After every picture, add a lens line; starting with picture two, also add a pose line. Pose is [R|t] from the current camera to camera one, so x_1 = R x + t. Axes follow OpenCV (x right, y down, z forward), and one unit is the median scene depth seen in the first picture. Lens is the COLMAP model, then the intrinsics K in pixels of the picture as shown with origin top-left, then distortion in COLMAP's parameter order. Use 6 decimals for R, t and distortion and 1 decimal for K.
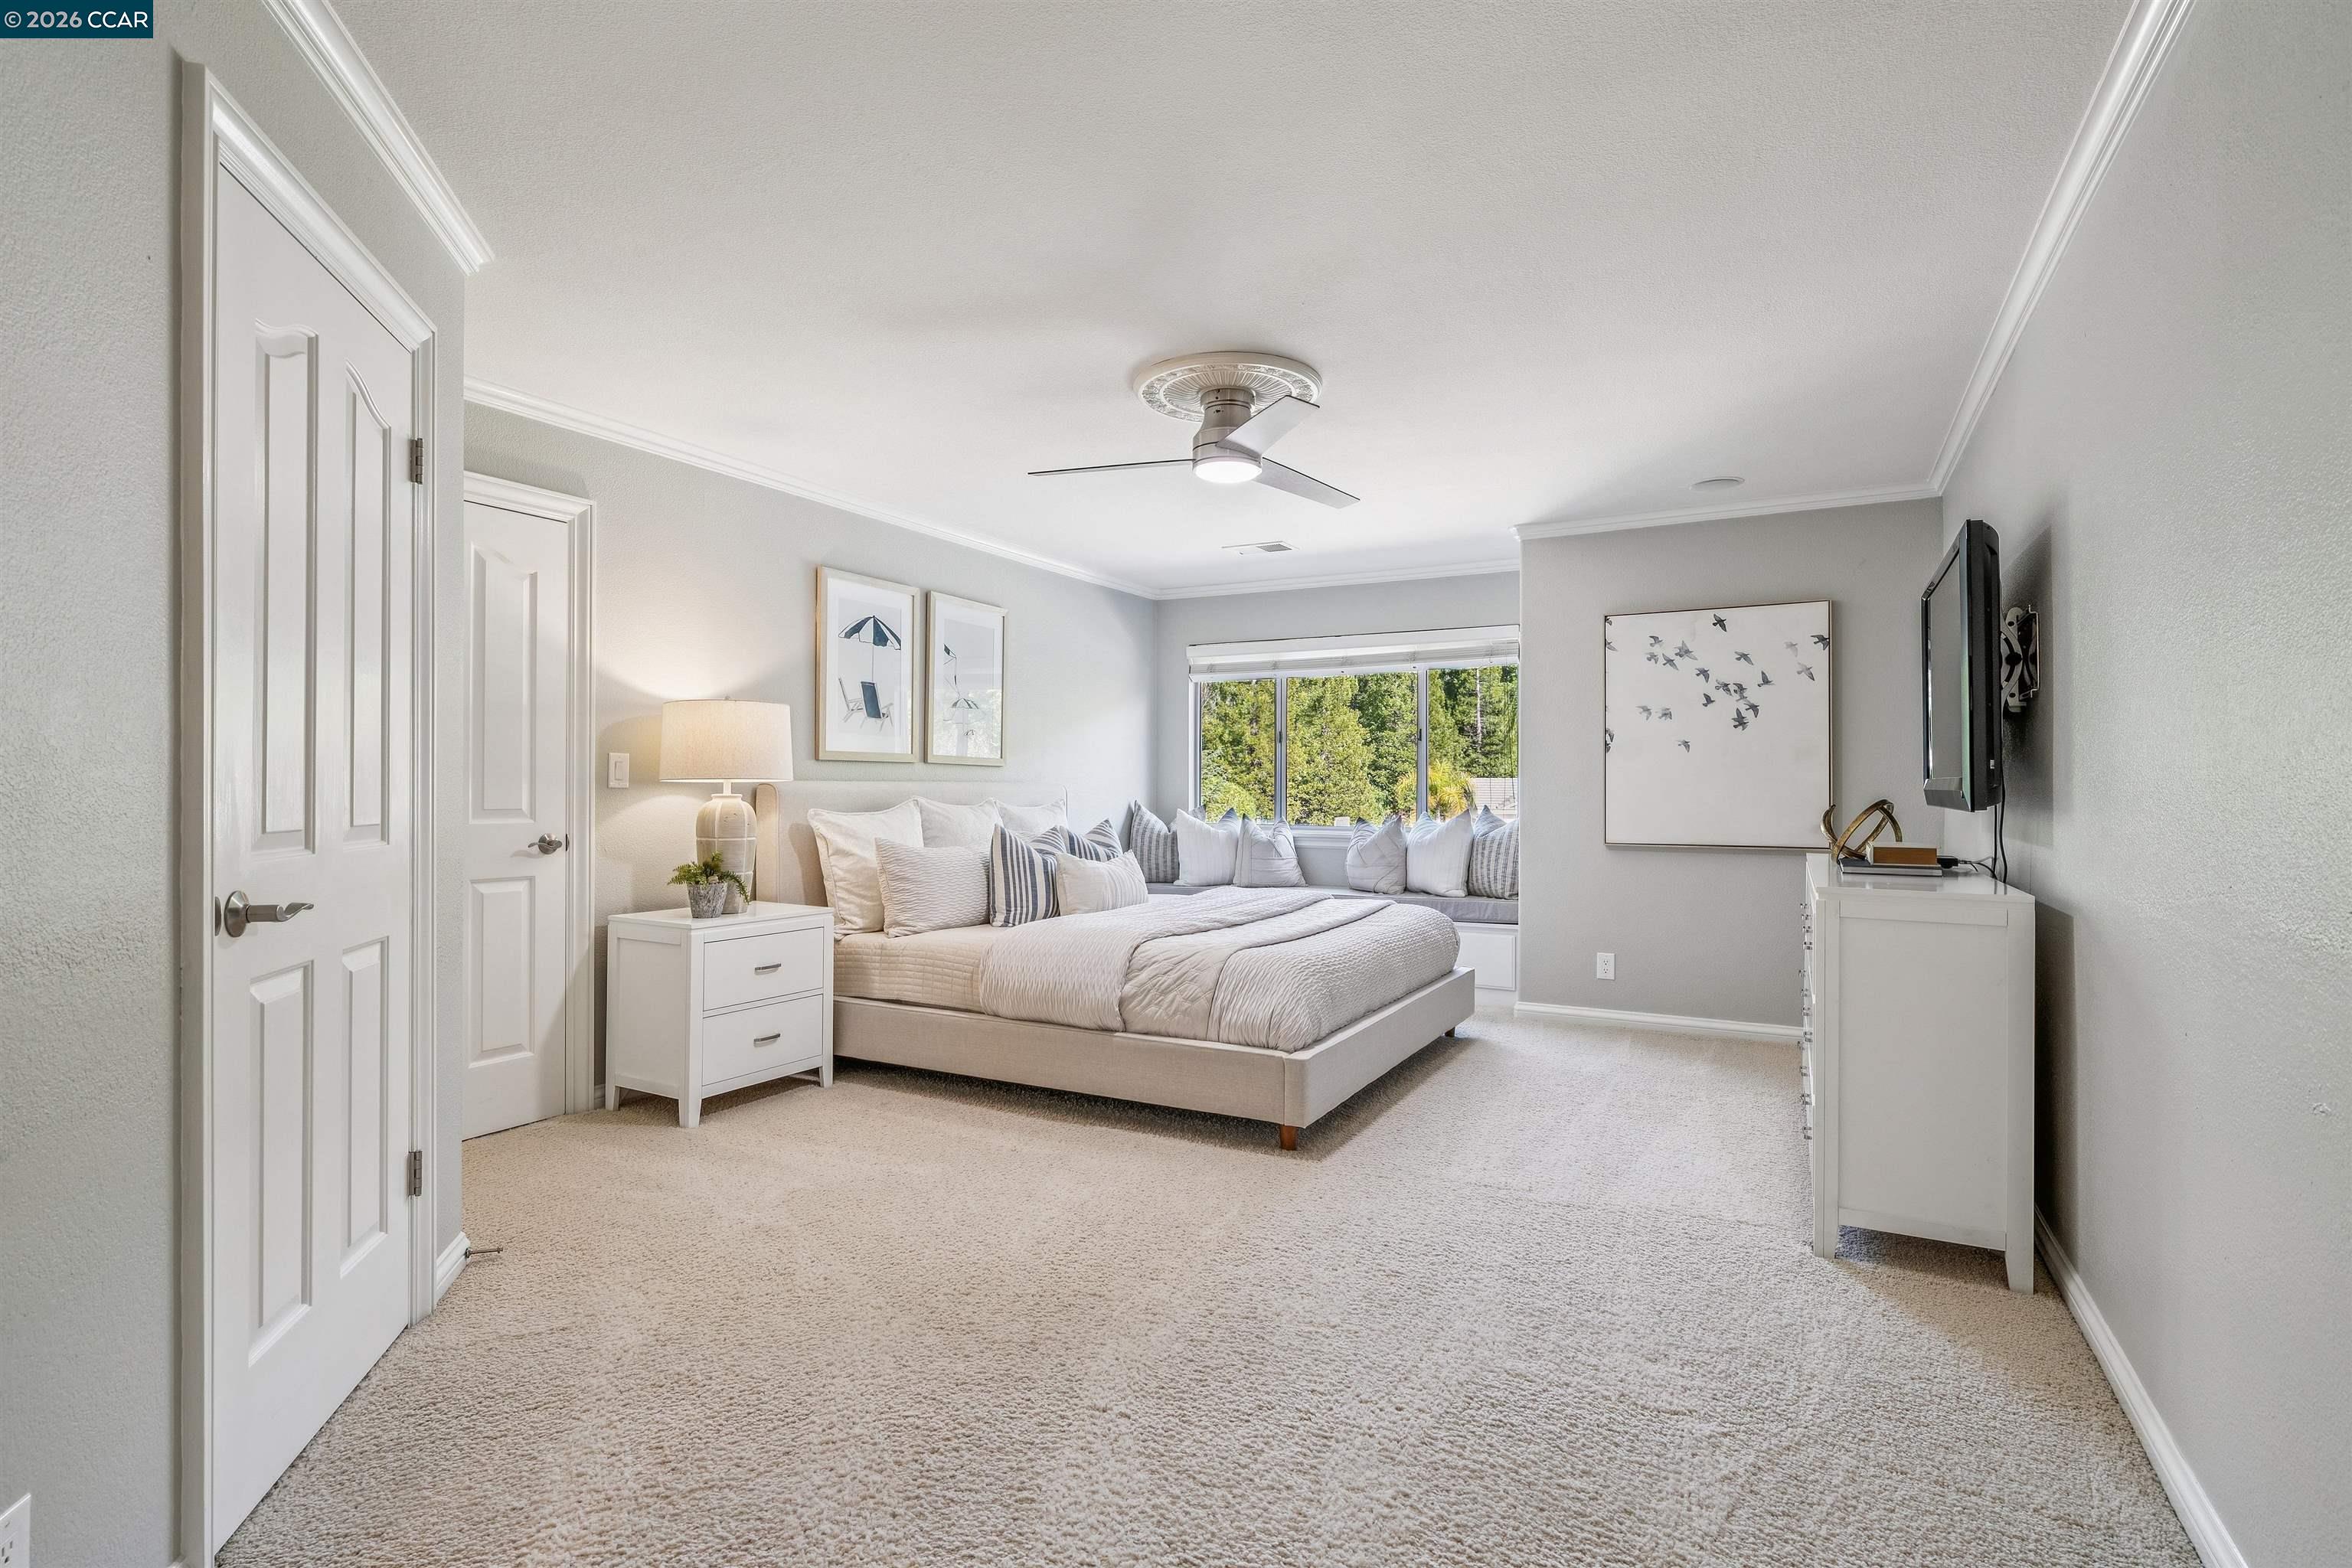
lens RADIAL K [[1144.3, 0, 1178.5], [0, 1144.3, 782.1], [0, 0, 1]] dist [0.000618, 0.000288]
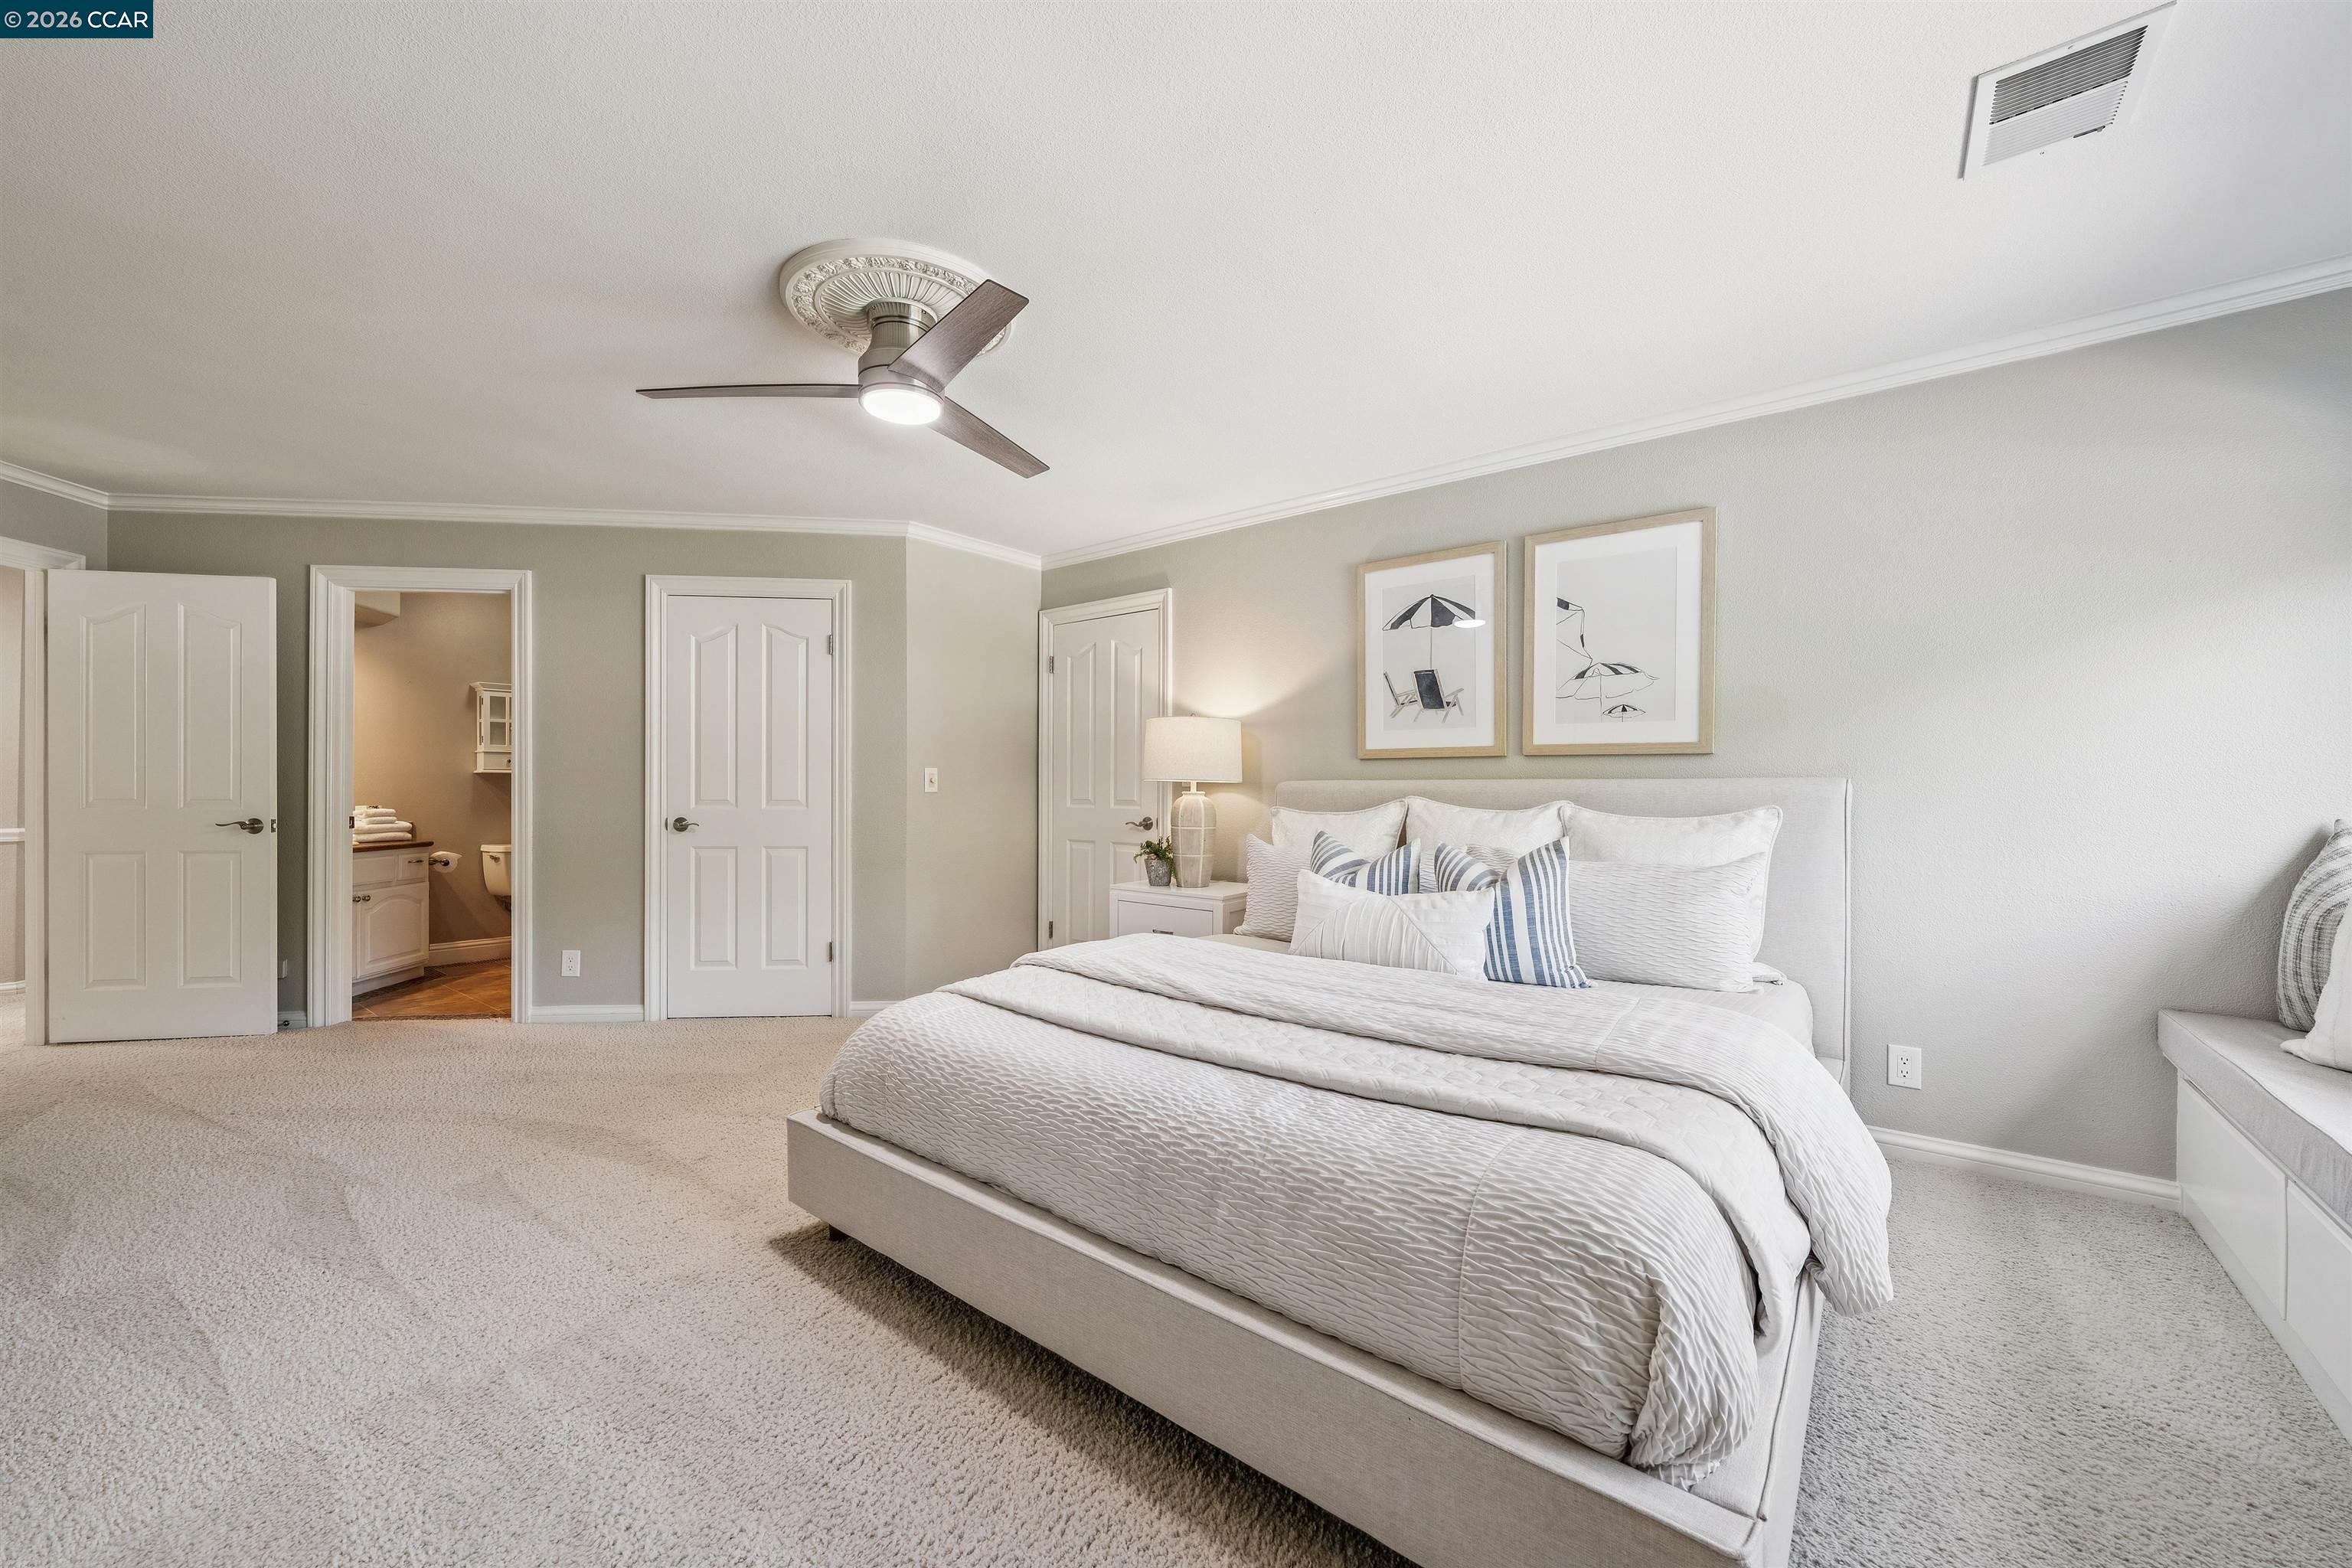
lens RADIAL K [[894.3, 0, 1168.8], [0, 894.3, 787.0], [0, 0, 1]] dist [-0.001835, -0.000077]
pose [[-0.173708, -0.004993, -0.984785, 0.461627], [0.000994, 0.999986, -0.005246, 0.008688], [0.984797, -0.001890, -0.173701, 0.927814]]
